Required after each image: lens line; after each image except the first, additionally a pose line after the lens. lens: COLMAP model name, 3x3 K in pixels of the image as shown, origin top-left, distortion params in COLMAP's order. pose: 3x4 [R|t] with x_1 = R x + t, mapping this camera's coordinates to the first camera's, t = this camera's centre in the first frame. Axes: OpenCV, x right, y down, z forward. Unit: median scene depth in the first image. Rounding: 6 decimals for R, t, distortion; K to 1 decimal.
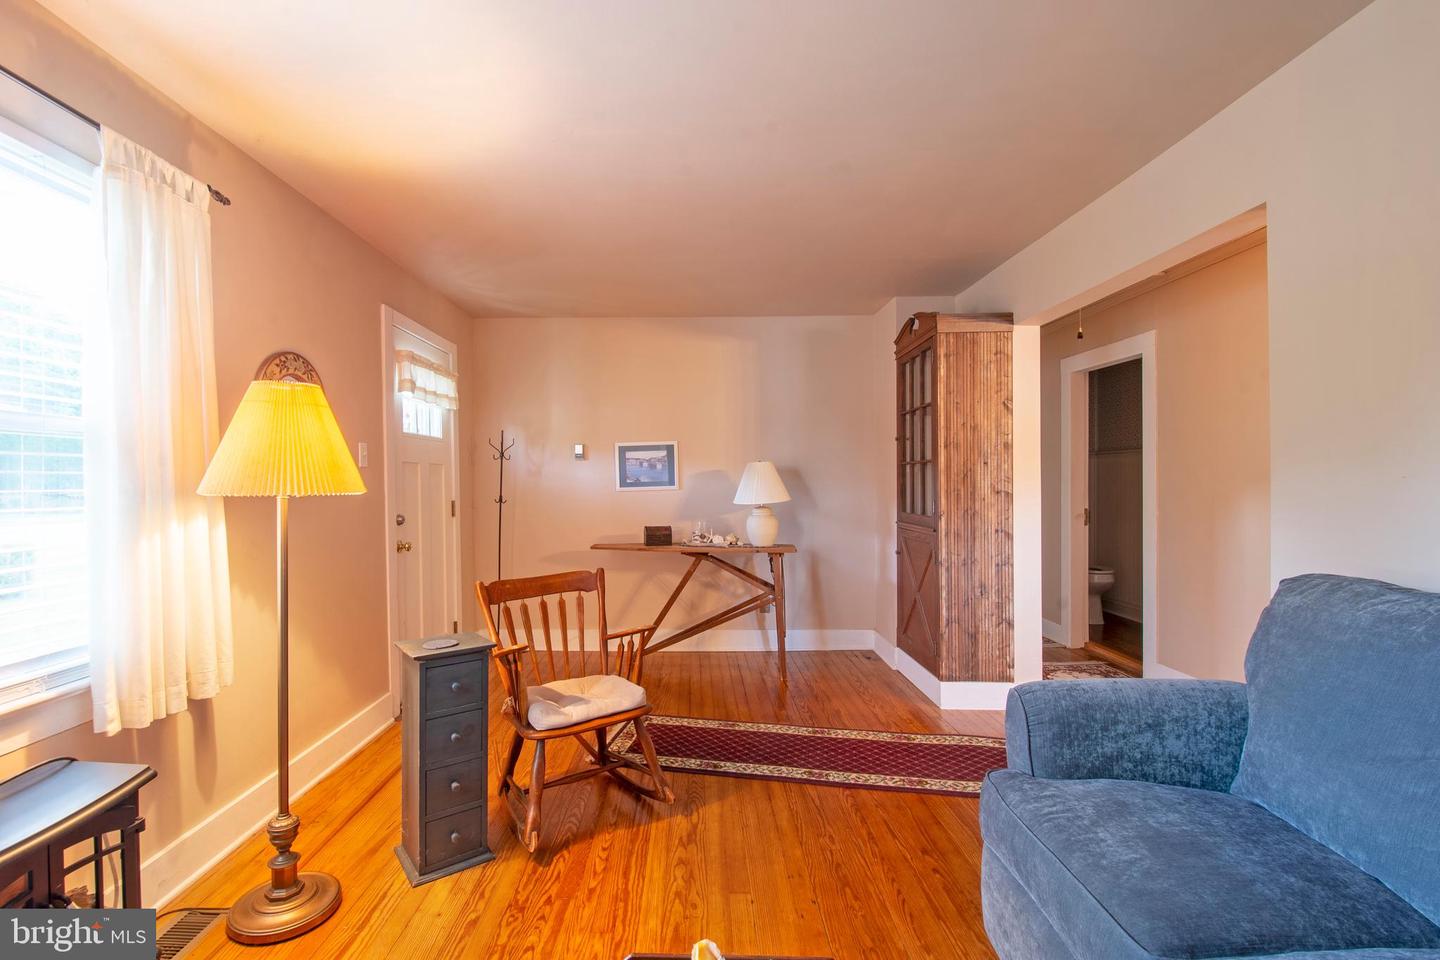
lens RADIAL K [[632.7, 0, 718.1], [0, 632.7, 480.6], [0, 0, 1]] dist [-0.022195, -0.004280]
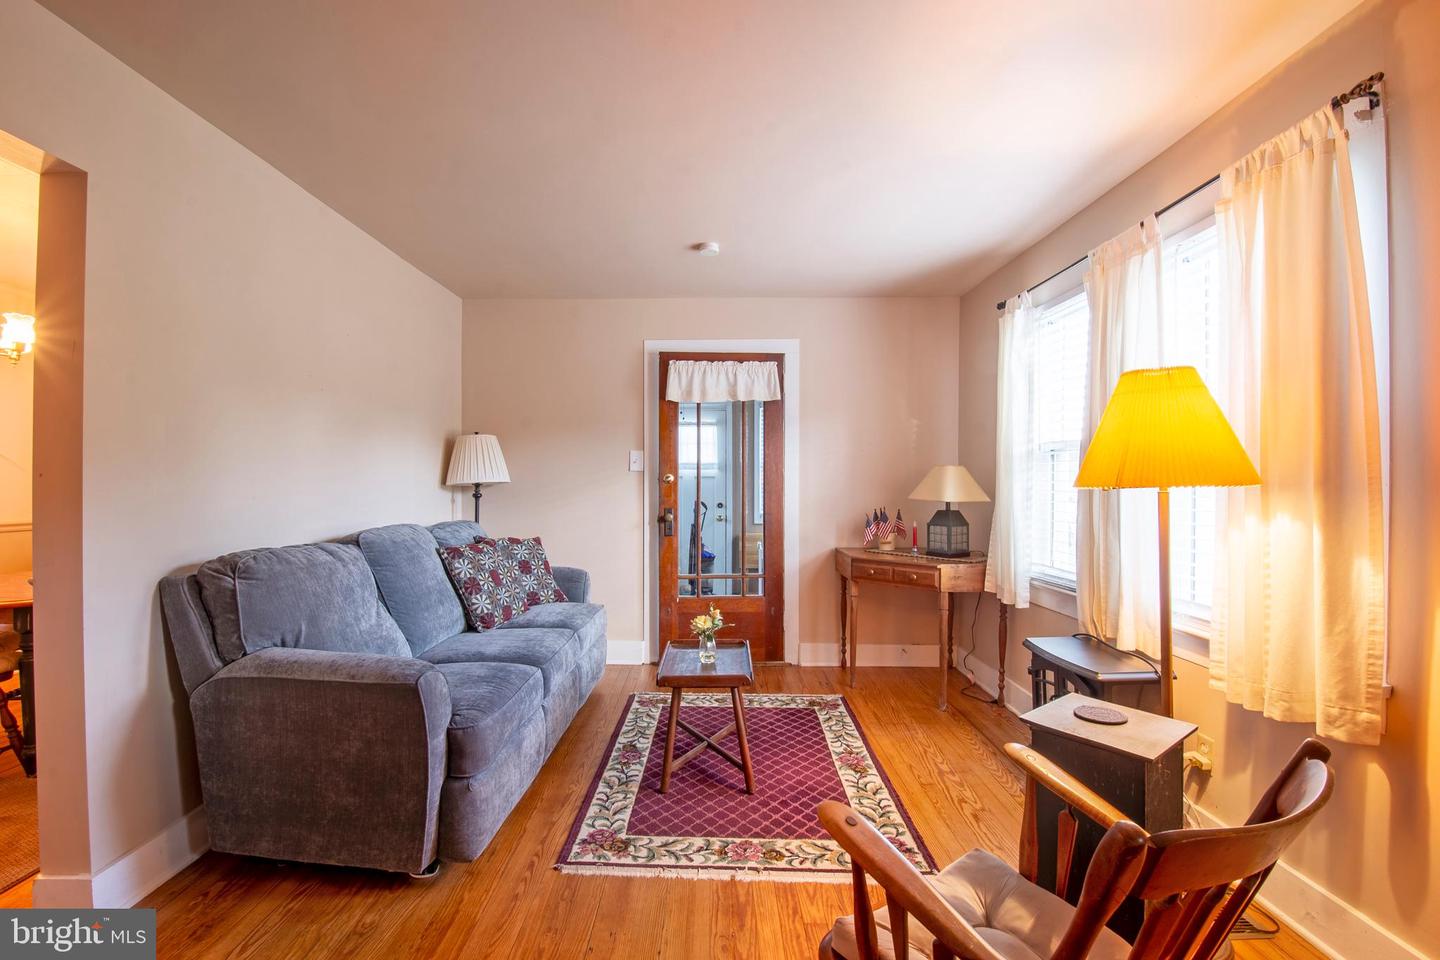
lens RADIAL K [[632.7, 0, 717.6], [0, 632.7, 480.2], [0, 0, 1]] dist [-0.022195, -0.004280]
pose [[-0.999659, 0.004803, 0.025667, -0.057572], [0.004832, 0.999988, 0.001072, 0.005633], [-0.025661, 0.001196, -0.999670, 2.008203]]
